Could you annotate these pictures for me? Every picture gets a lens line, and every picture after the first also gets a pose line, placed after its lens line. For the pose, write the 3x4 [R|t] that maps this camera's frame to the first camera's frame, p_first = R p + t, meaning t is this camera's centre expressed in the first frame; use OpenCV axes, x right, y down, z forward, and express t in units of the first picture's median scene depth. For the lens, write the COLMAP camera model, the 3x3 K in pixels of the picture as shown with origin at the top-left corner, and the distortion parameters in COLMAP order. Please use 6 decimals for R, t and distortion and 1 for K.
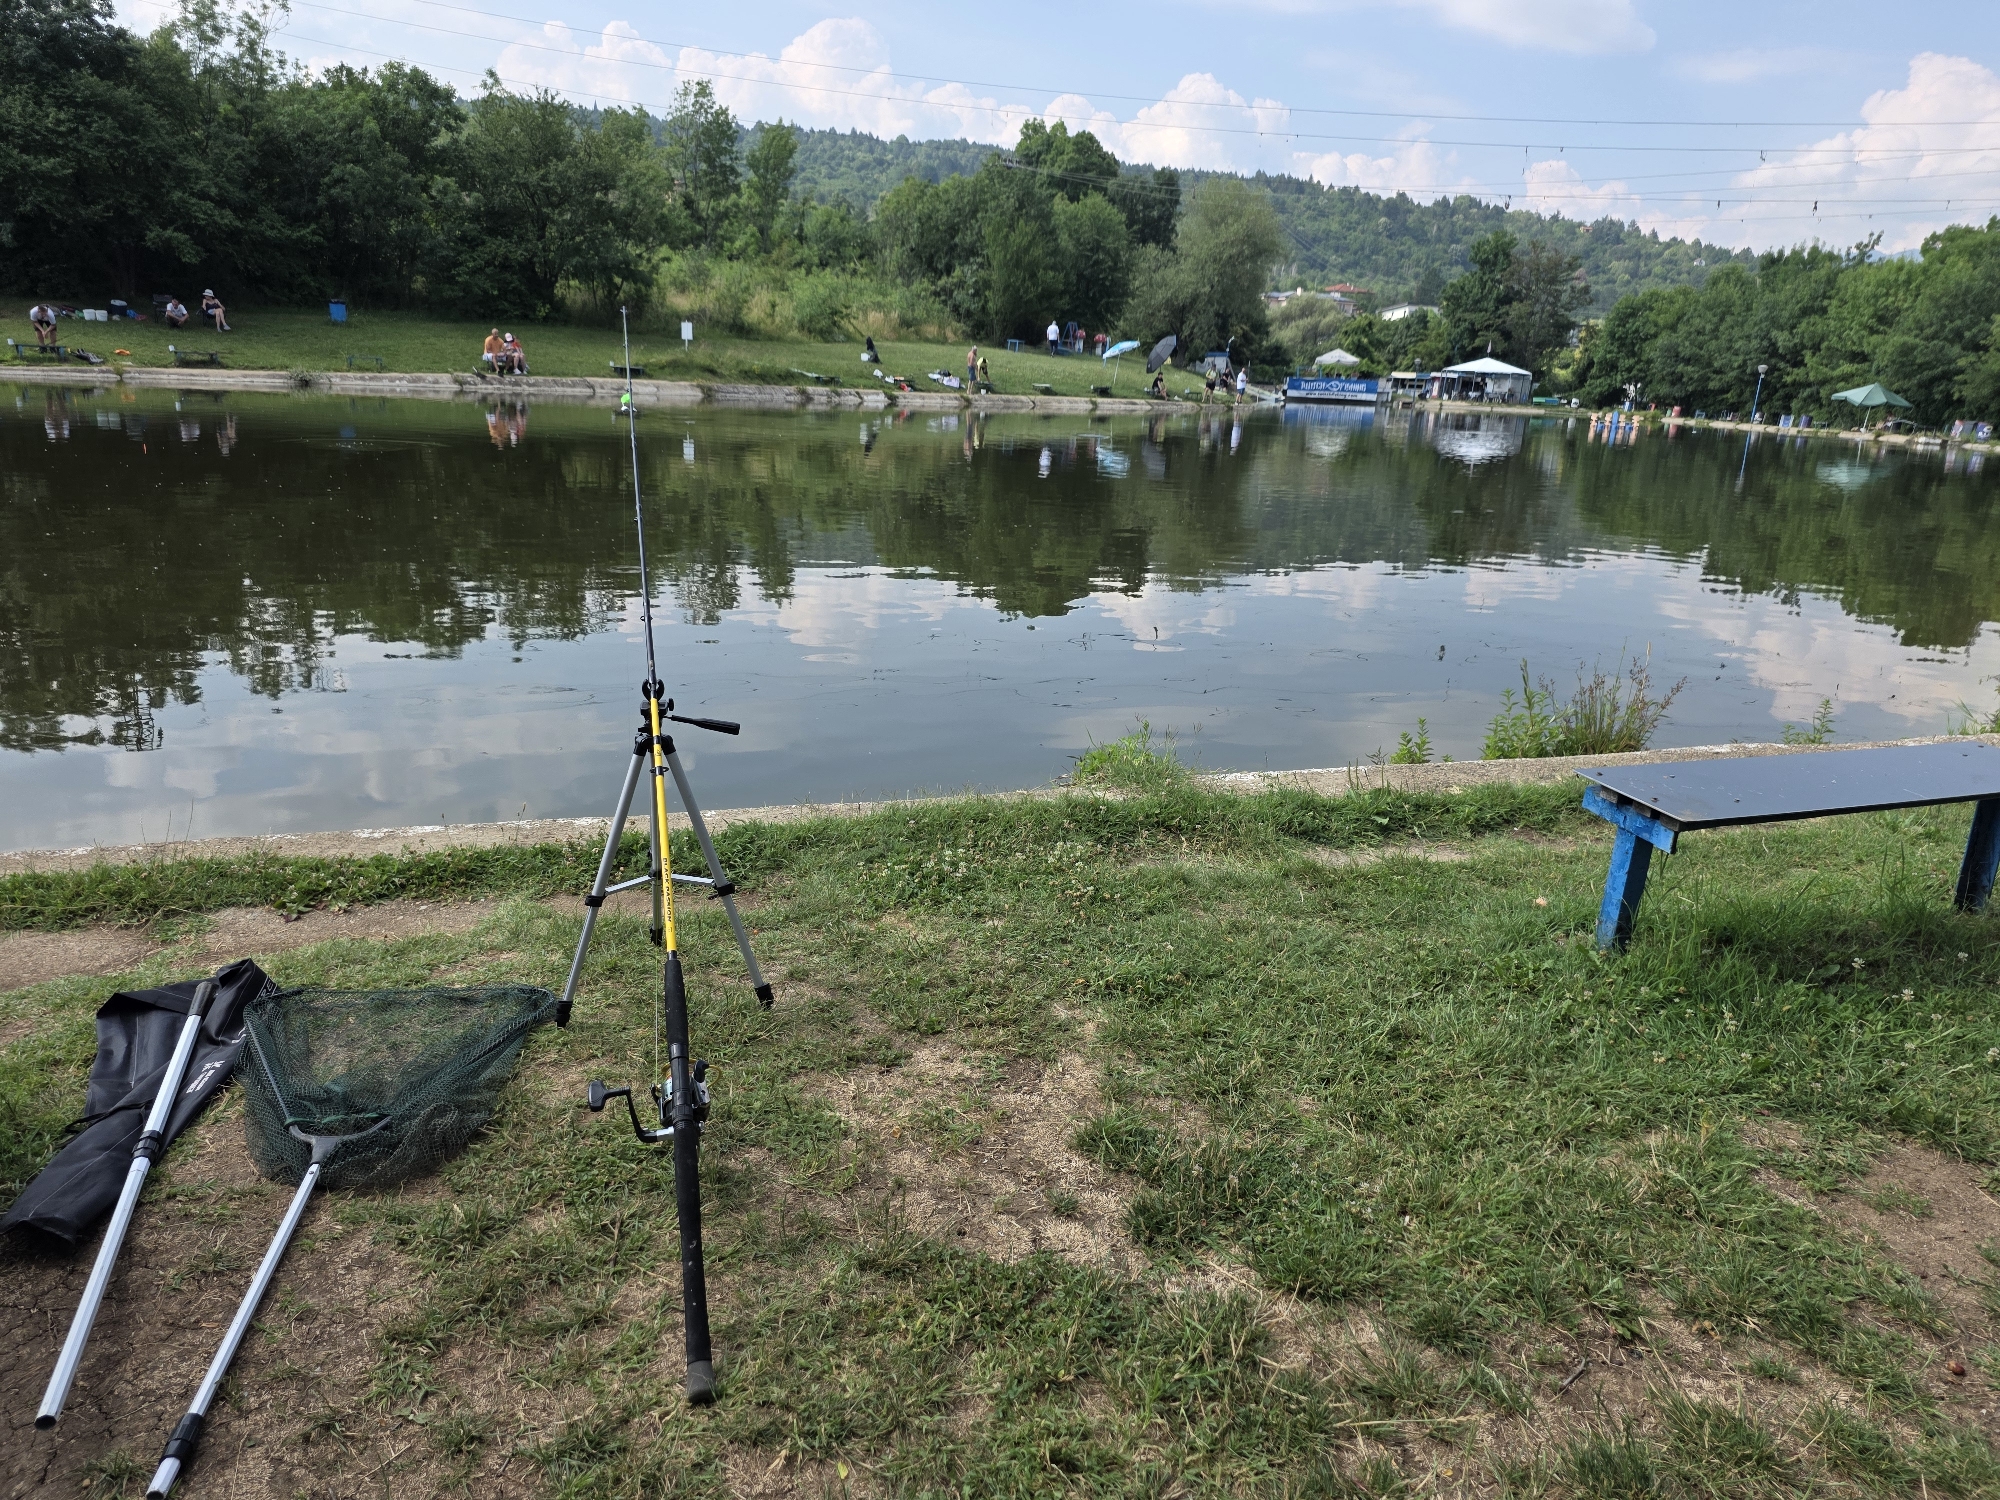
lens RADIAL K [[1312.9, 0, 997.9], [0, 1312.9, 734.6], [0, 0, 1]] dist [0.055452, -0.054234]
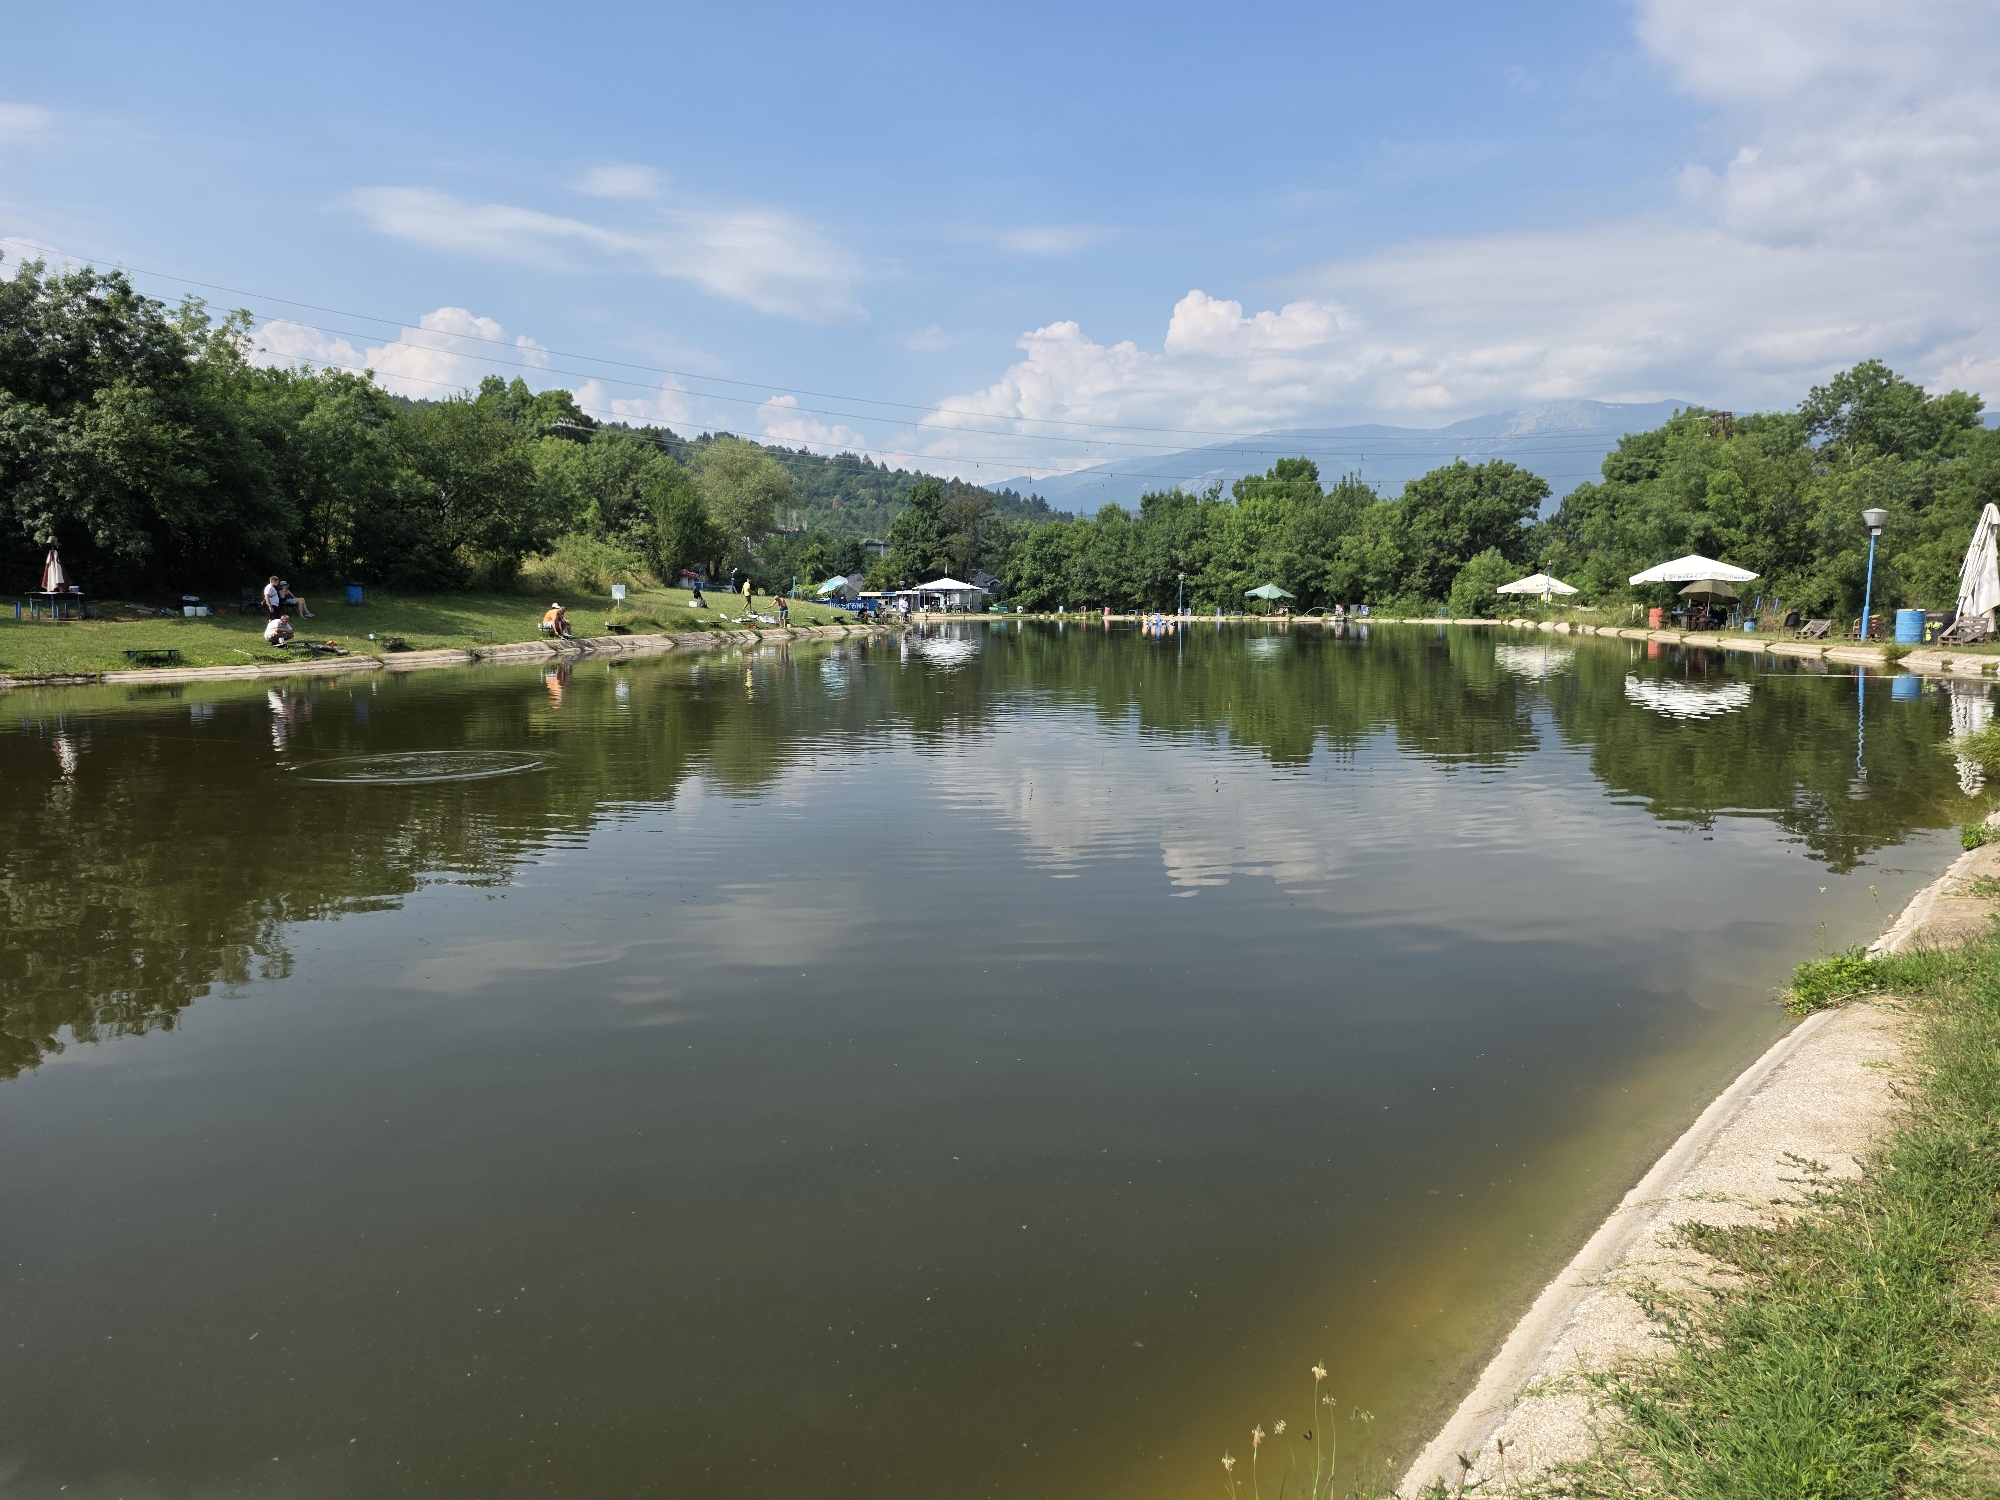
lens RADIAL K [[1312.9, 0, 971.9], [0, 1312.9, 750.8], [0, 0, 1]] dist [0.055452, -0.054234]
pose [[0.872676, -0.110912, 0.475538, -0.229548], [0.179589, 0.978507, -0.101348, 0.001049], [-0.454076, 0.173845, 0.873838, -0.053496]]
